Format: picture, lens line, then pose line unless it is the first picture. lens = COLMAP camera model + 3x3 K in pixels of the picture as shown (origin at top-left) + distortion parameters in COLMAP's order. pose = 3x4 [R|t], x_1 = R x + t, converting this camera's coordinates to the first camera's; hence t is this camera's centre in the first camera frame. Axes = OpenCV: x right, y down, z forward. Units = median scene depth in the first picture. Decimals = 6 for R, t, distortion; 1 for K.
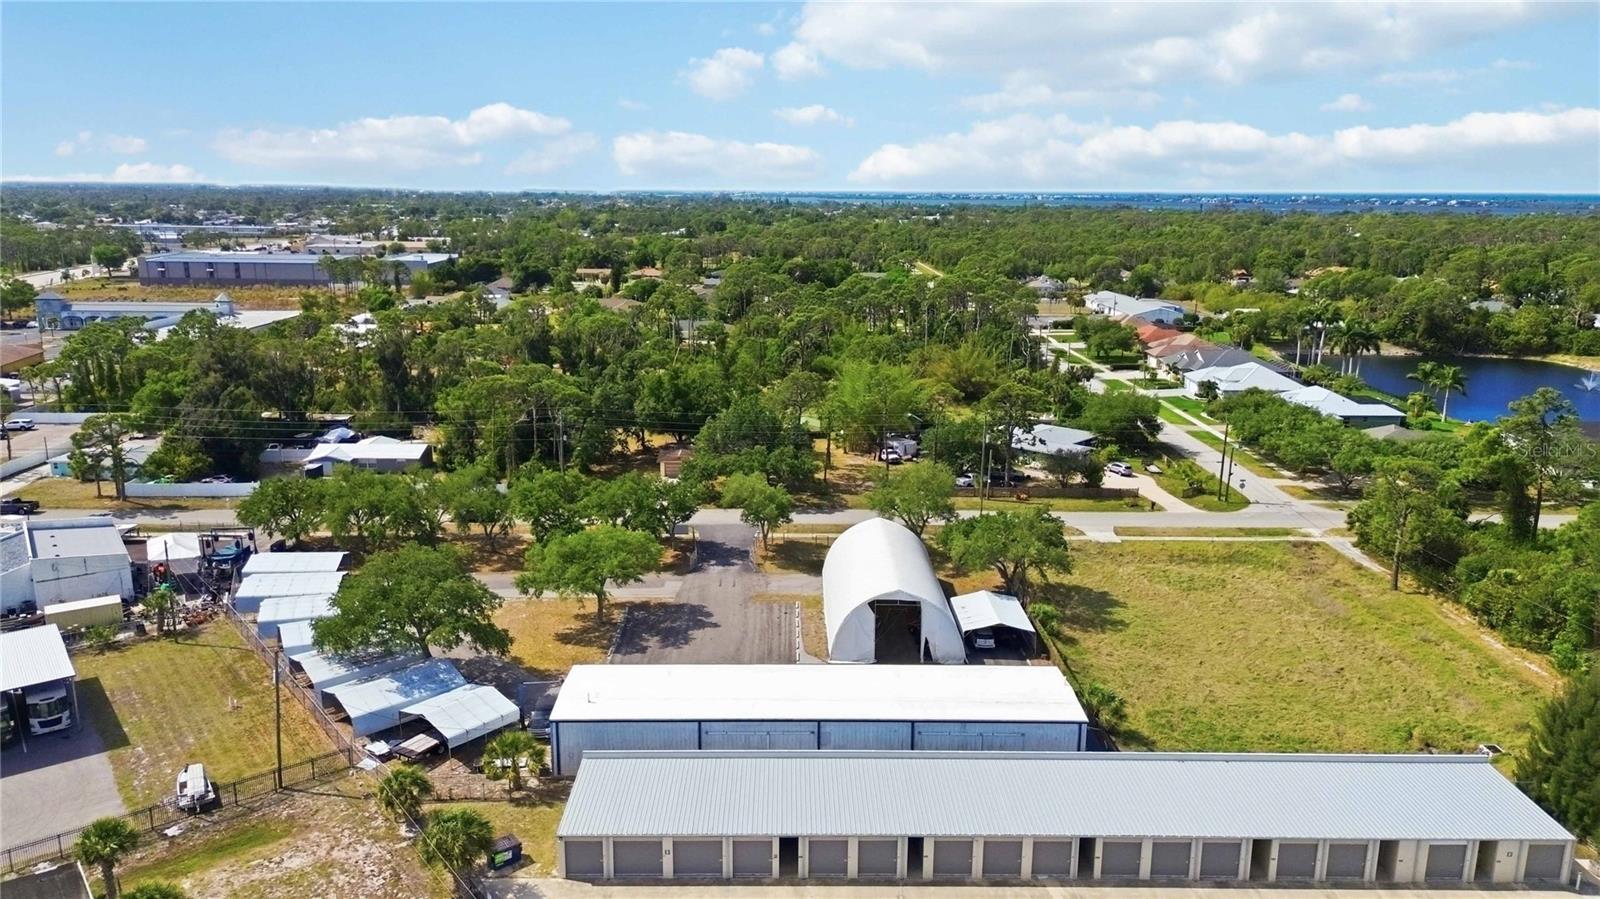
lens RADIAL K [[1128.5, 0, 798.4], [0, 1128.5, 452.4], [0, 0, 1]] dist [0.071538, -0.067962]
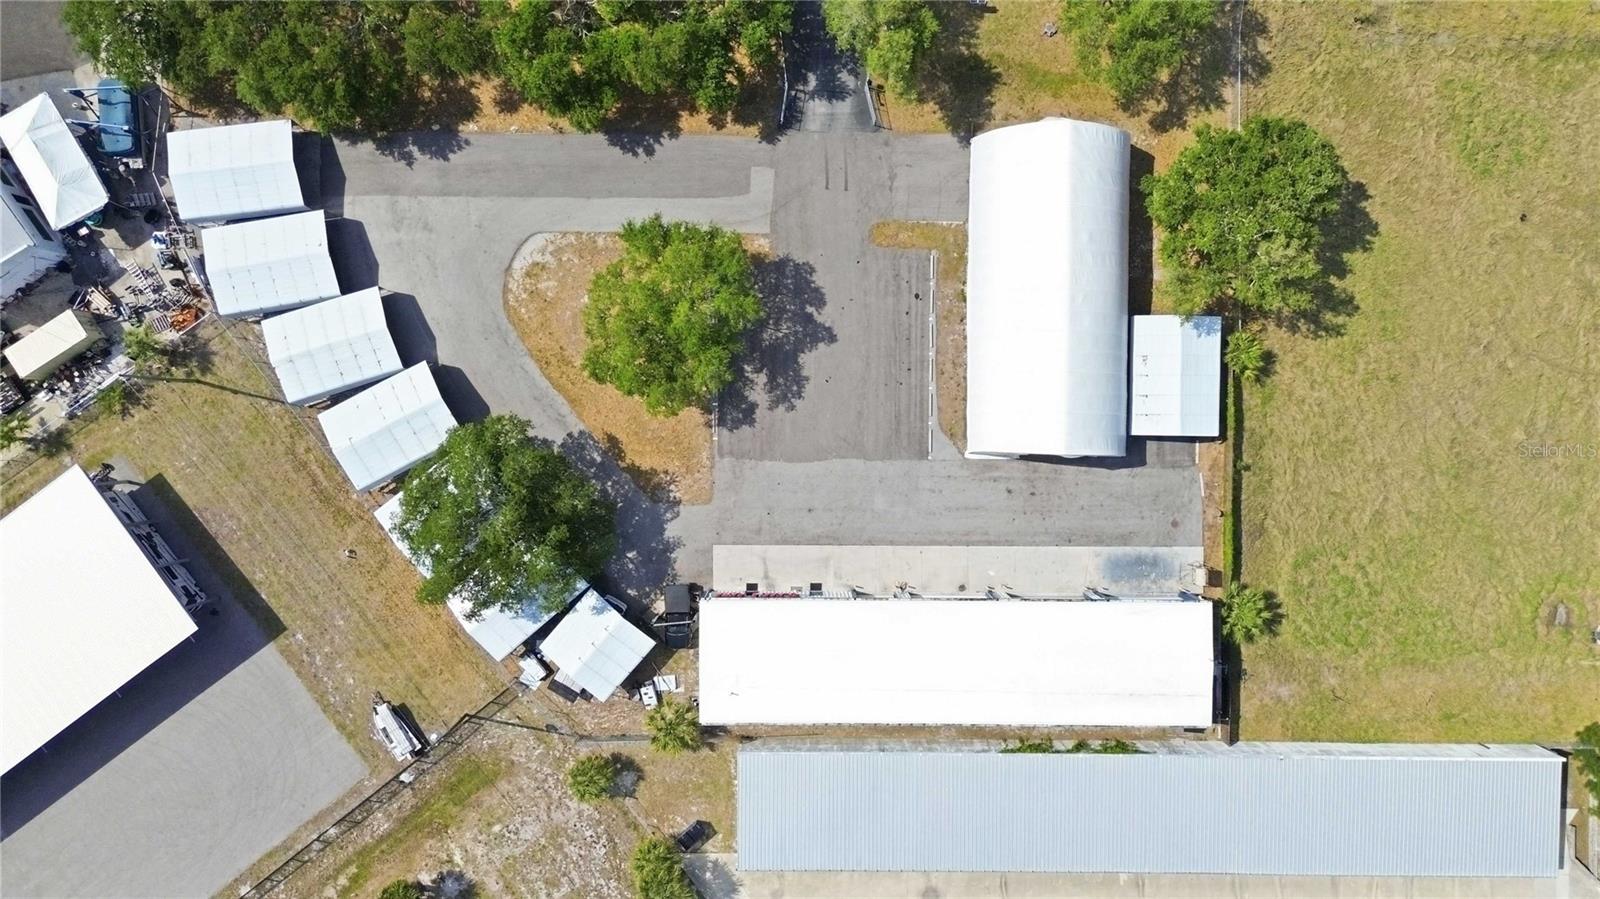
lens RADIAL K [[1128.5, 0, 798.4], [0, 1128.5, 452.4], [0, 0, 1]] dist [0.071538, -0.067962]
pose [[0.999898, 0.013210, -0.005504, -0.082609], [0.002840, 0.193787, 0.981040, -0.568784], [0.014026, -0.980955, 0.193729, 0.693126]]
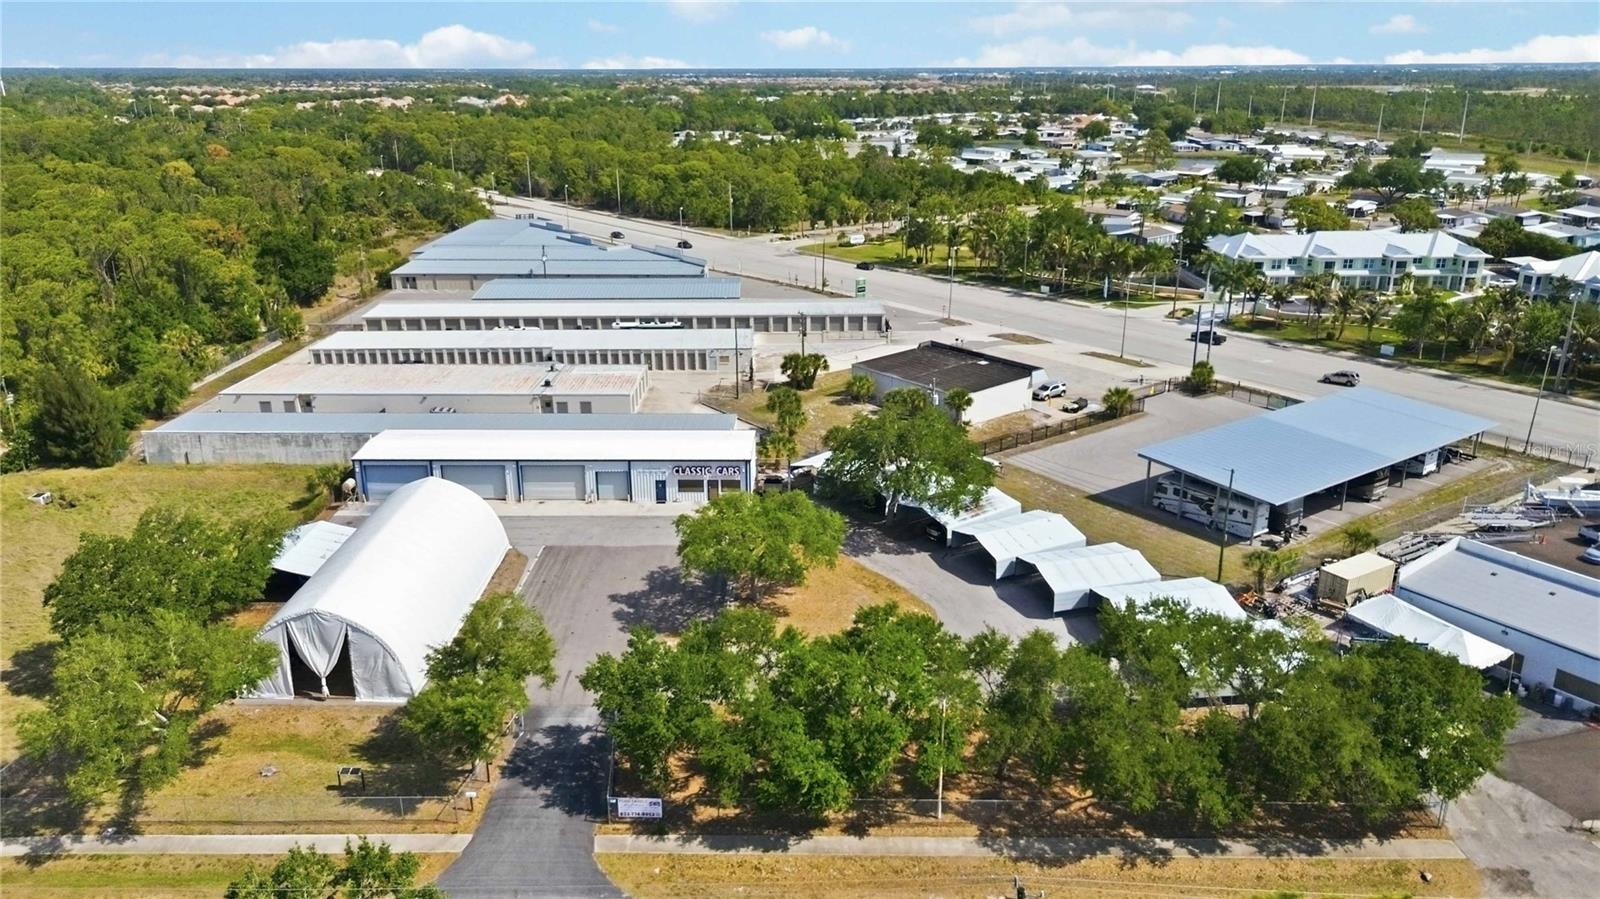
lens RADIAL K [[1128.5, 0, 798.4], [0, 1128.5, 452.4], [0, 0, 1]] dist [0.071538, -0.067962]
pose [[-0.999663, -0.008538, 0.024518, -0.206877], [0.005830, 0.846419, 0.532486, -0.342706], [-0.025299, 0.532450, -0.846083, 1.493356]]
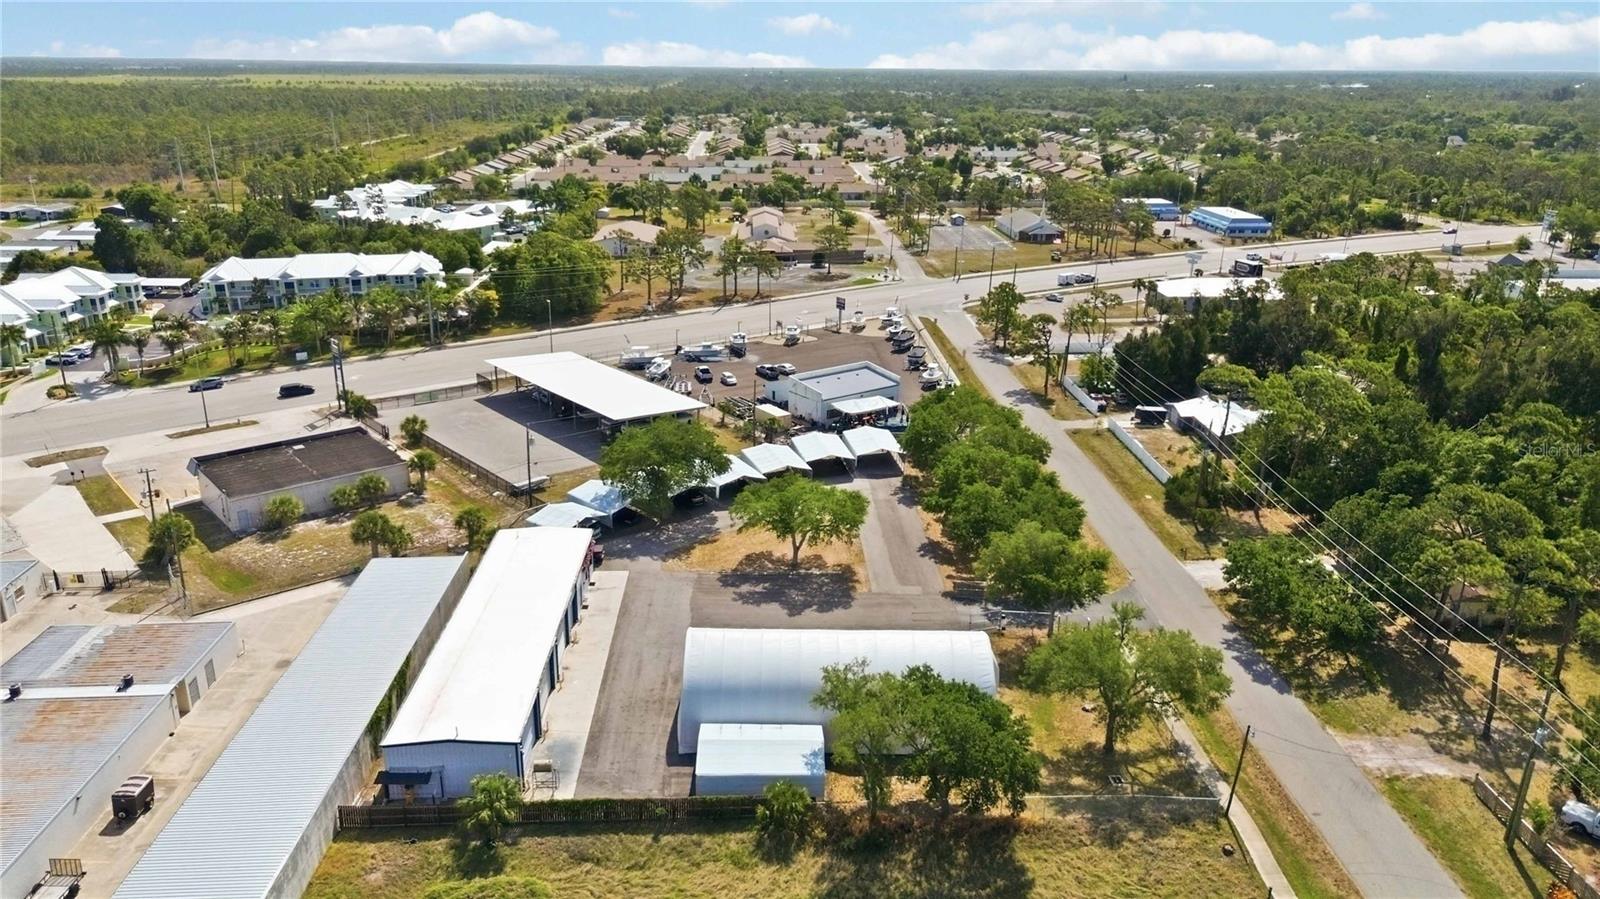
lens RADIAL K [[1128.5, 0, 798.4], [0, 1128.5, 452.4], [0, 0, 1]] dist [0.071538, -0.067962]
pose [[0.025636, 0.318446, -0.947594, 0.738212], [-0.241098, 0.921894, 0.303287, -0.250279], [0.970162, 0.220688, 0.100410, 0.796055]]
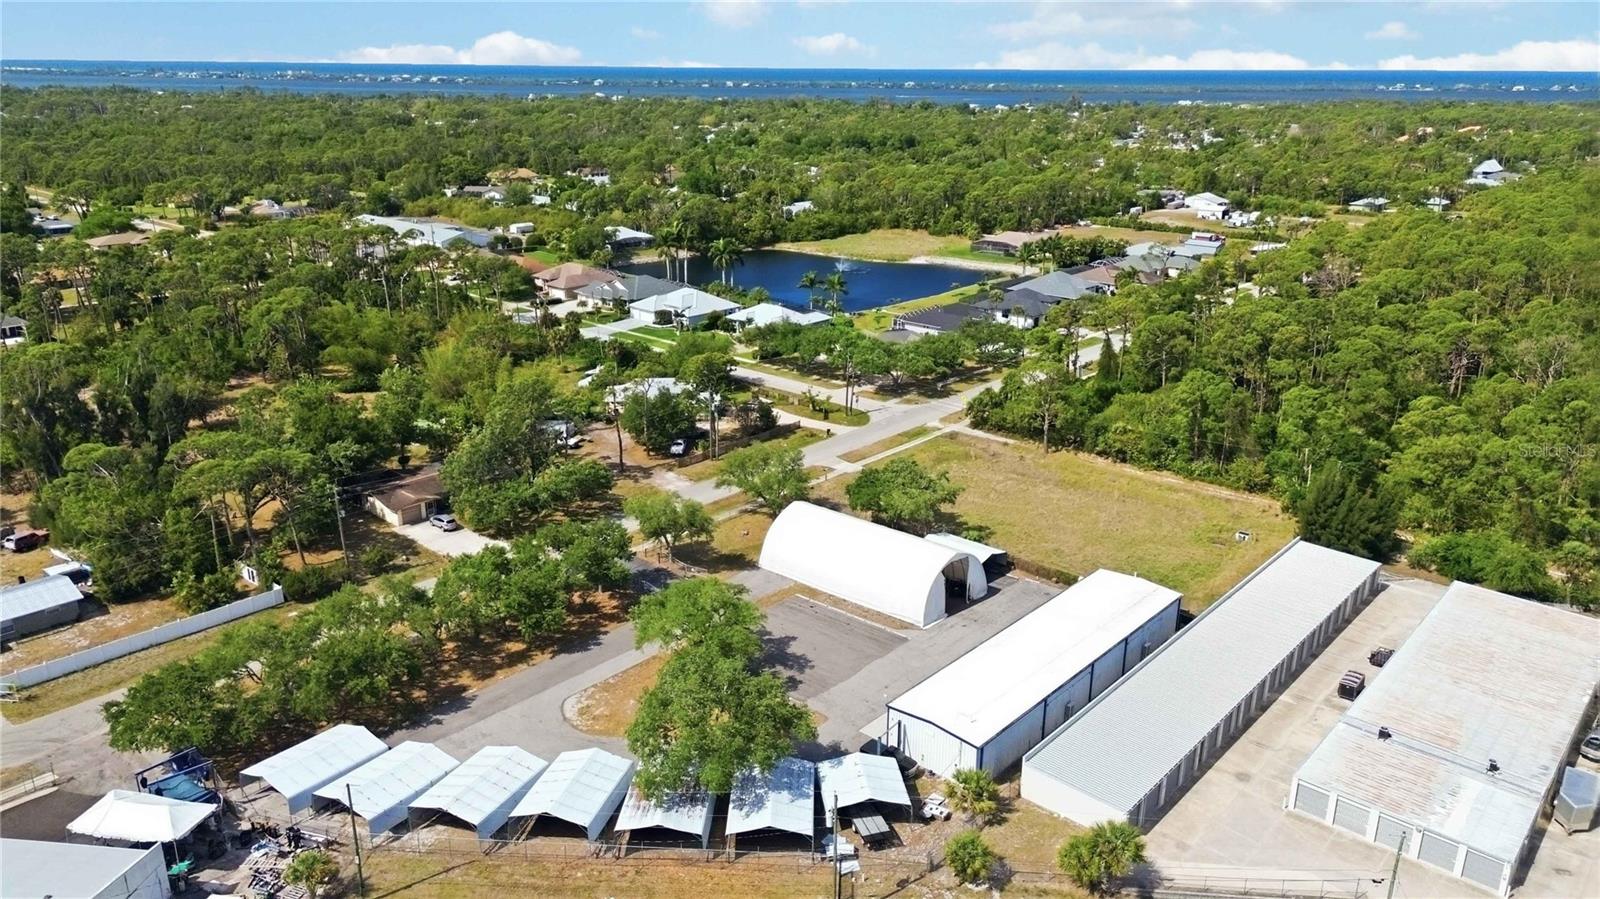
lens RADIAL K [[1128.5, 0, 798.4], [0, 1128.5, 452.4], [0, 0, 1]] dist [0.071538, -0.067962]
pose [[0.674844, -0.241374, 0.697370, -0.711313], [0.166786, 0.970431, 0.174487, -0.188949], [-0.718866, -0.001440, 0.695147, 0.221219]]
